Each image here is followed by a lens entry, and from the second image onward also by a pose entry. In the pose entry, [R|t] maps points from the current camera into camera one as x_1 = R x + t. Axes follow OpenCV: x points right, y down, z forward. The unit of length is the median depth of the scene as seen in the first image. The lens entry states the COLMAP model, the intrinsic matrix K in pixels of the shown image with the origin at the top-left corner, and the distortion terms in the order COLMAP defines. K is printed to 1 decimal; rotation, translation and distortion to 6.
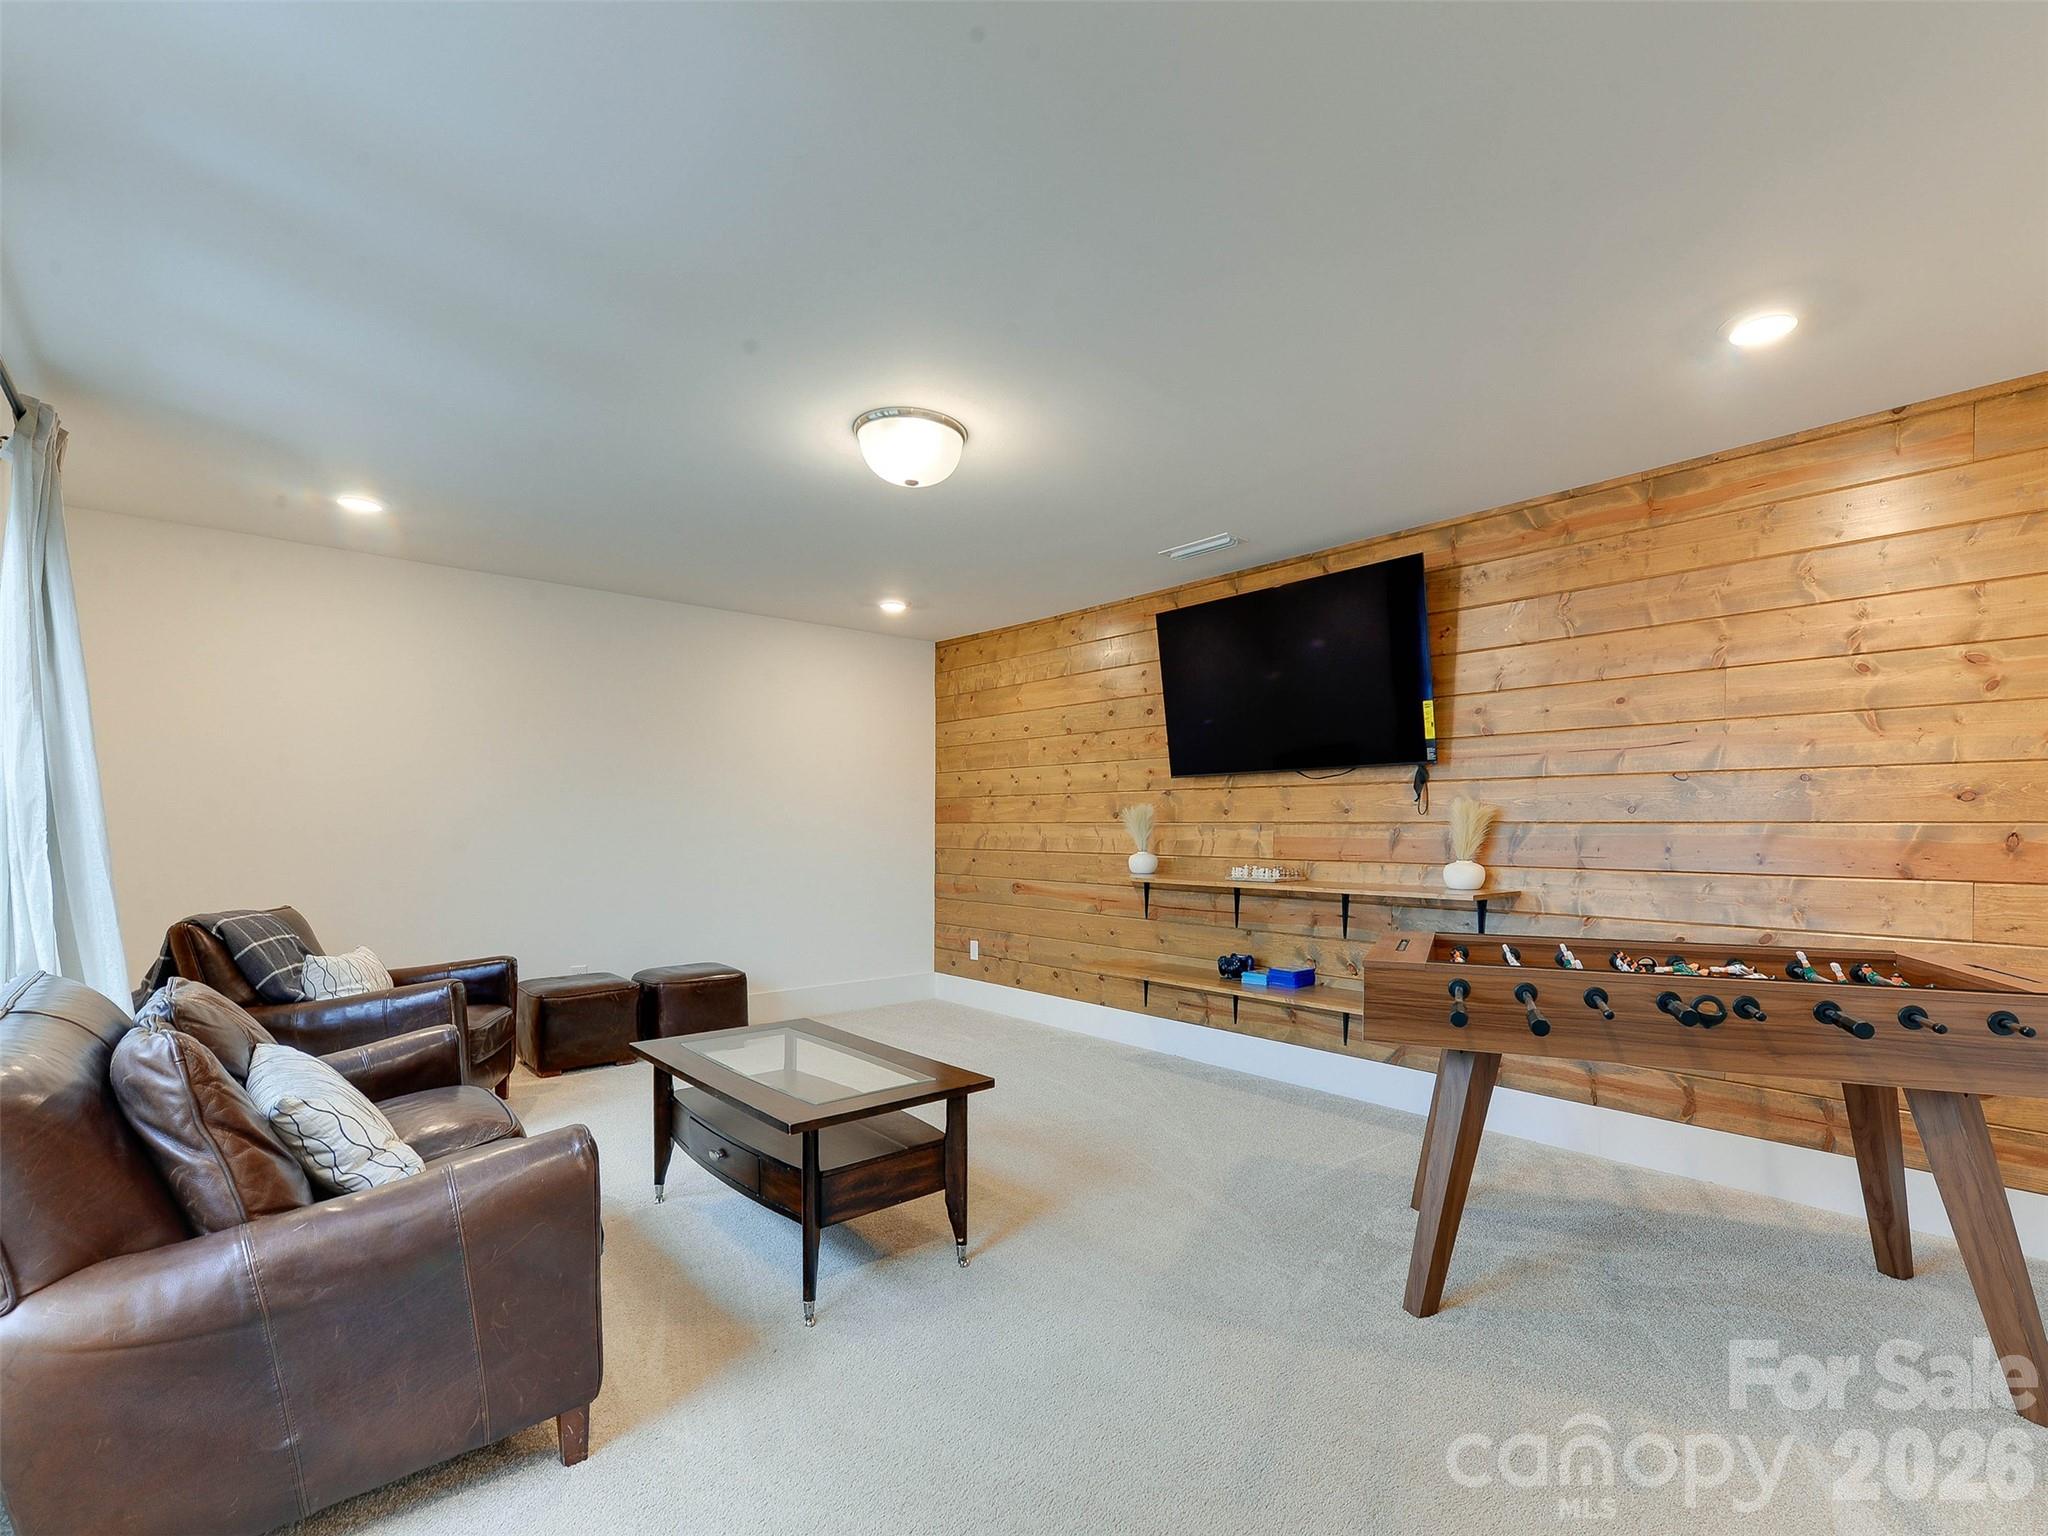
lens RADIAL K [[983.6, 0, 1026.1], [0, 983.6, 828.5], [0, 0, 1]] dist [-0.009994, -0.000976]
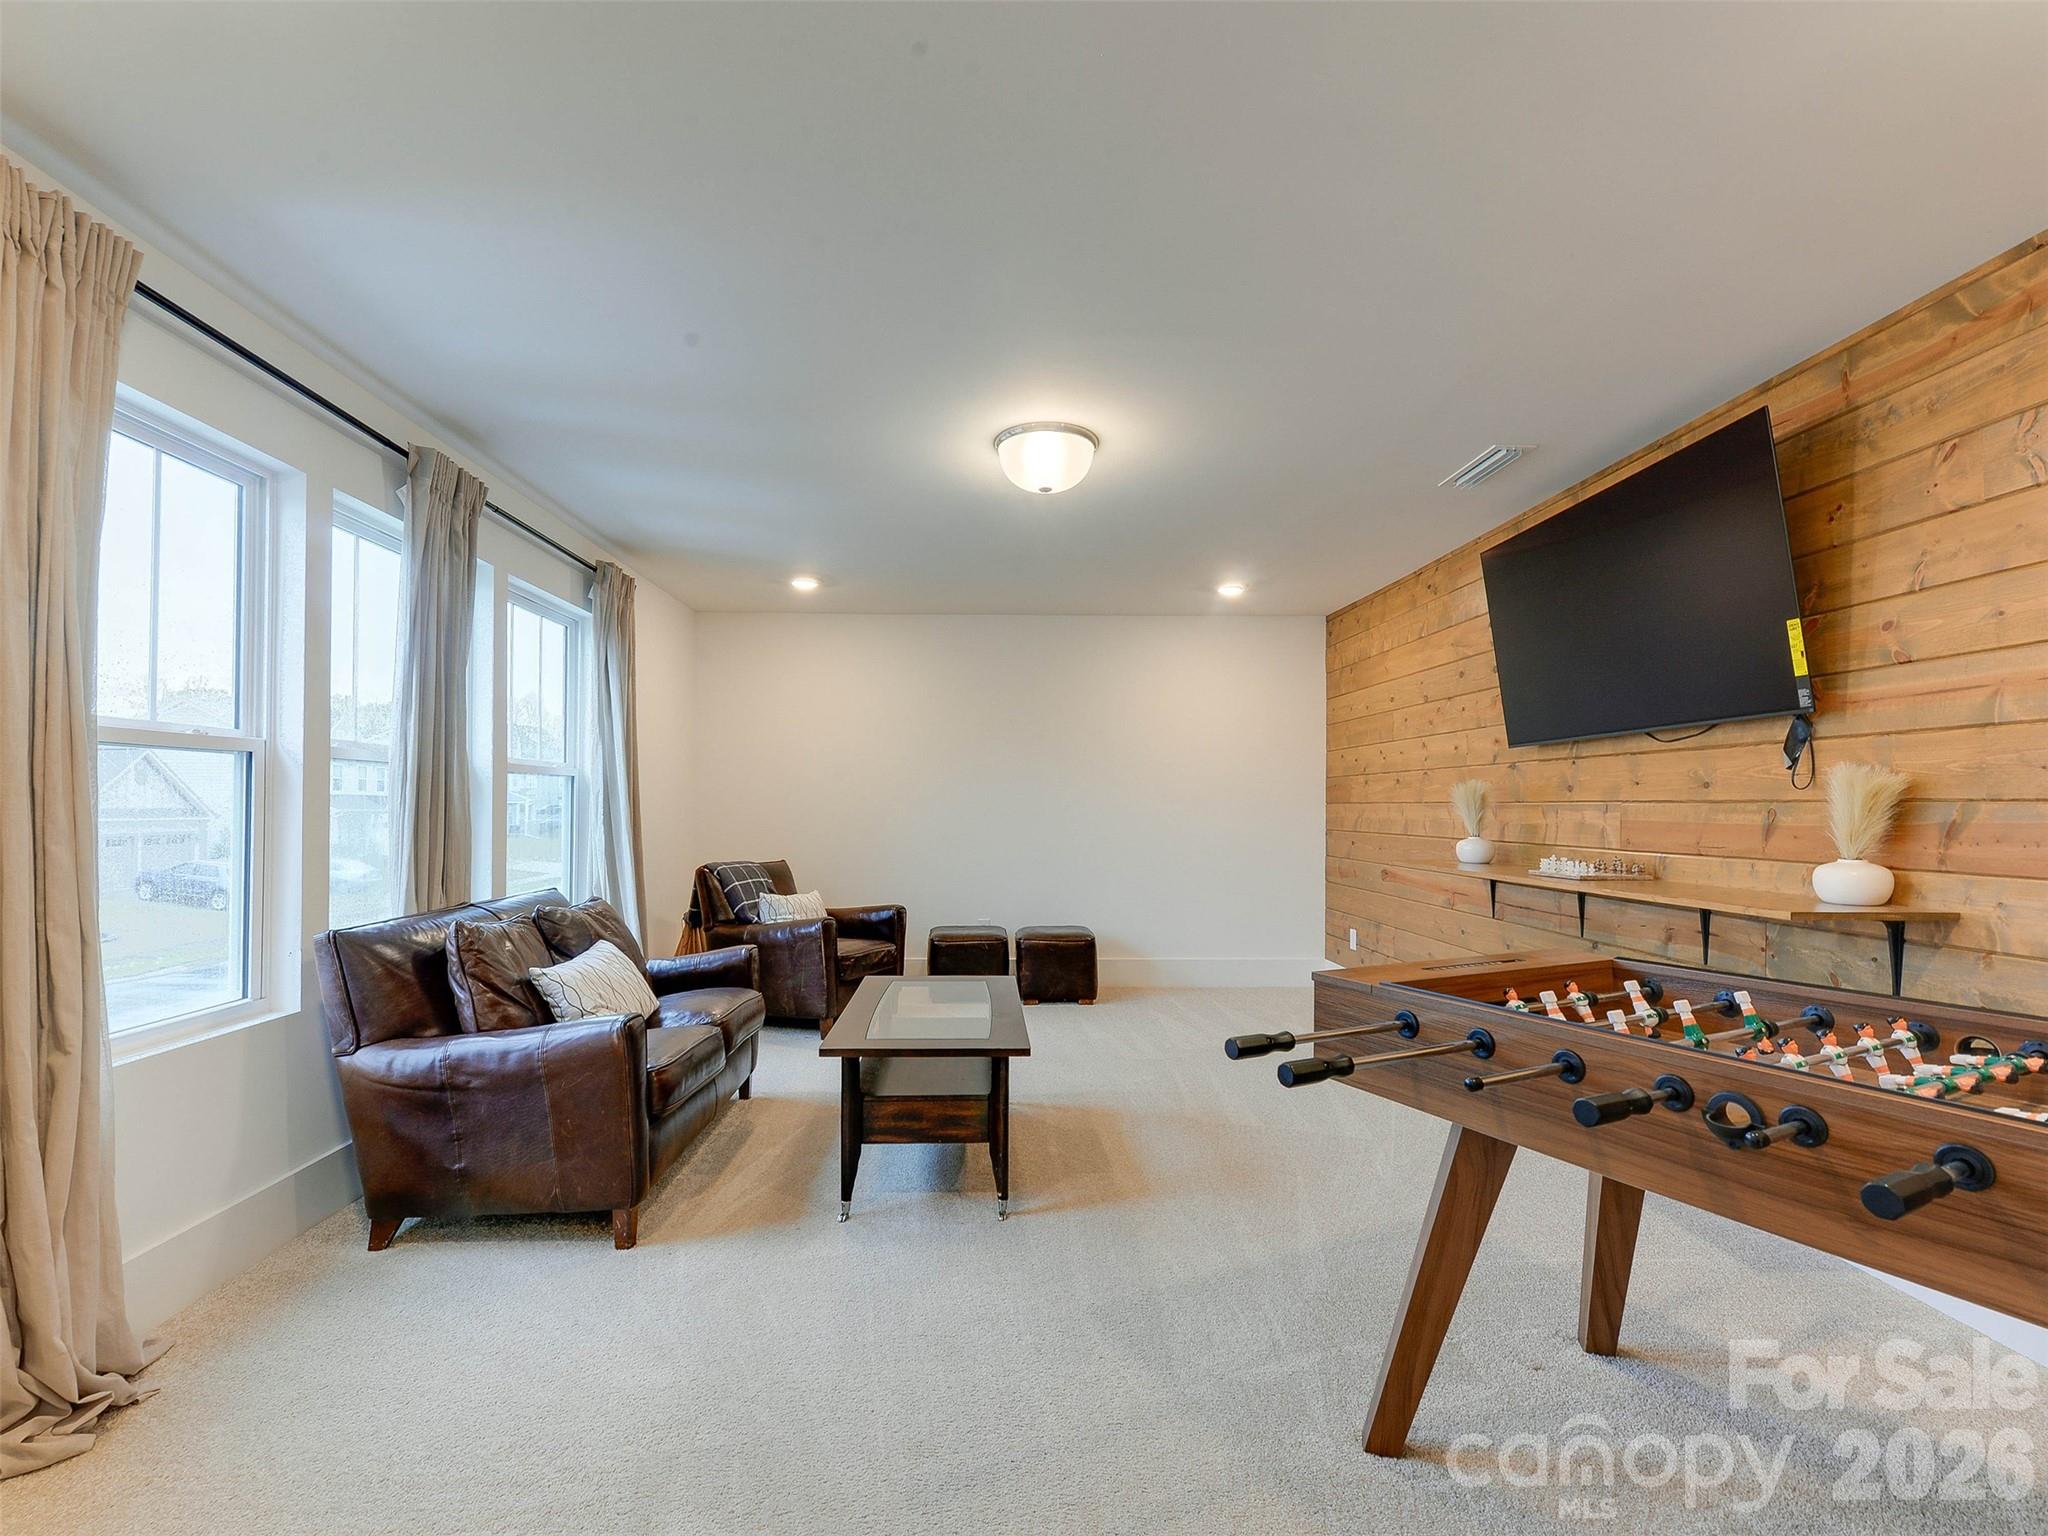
lens RADIAL K [[936.2, 0, 992.5], [0, 936.2, 781.6], [0, 0, 1]] dist [-0.002217, -0.001648]
pose [[0.744304, -0.017240, -0.667618, 0.421123], [-0.002553, 0.999586, -0.028658, 0.000491], [0.667836, 0.023035, 0.743952, 0.157772]]
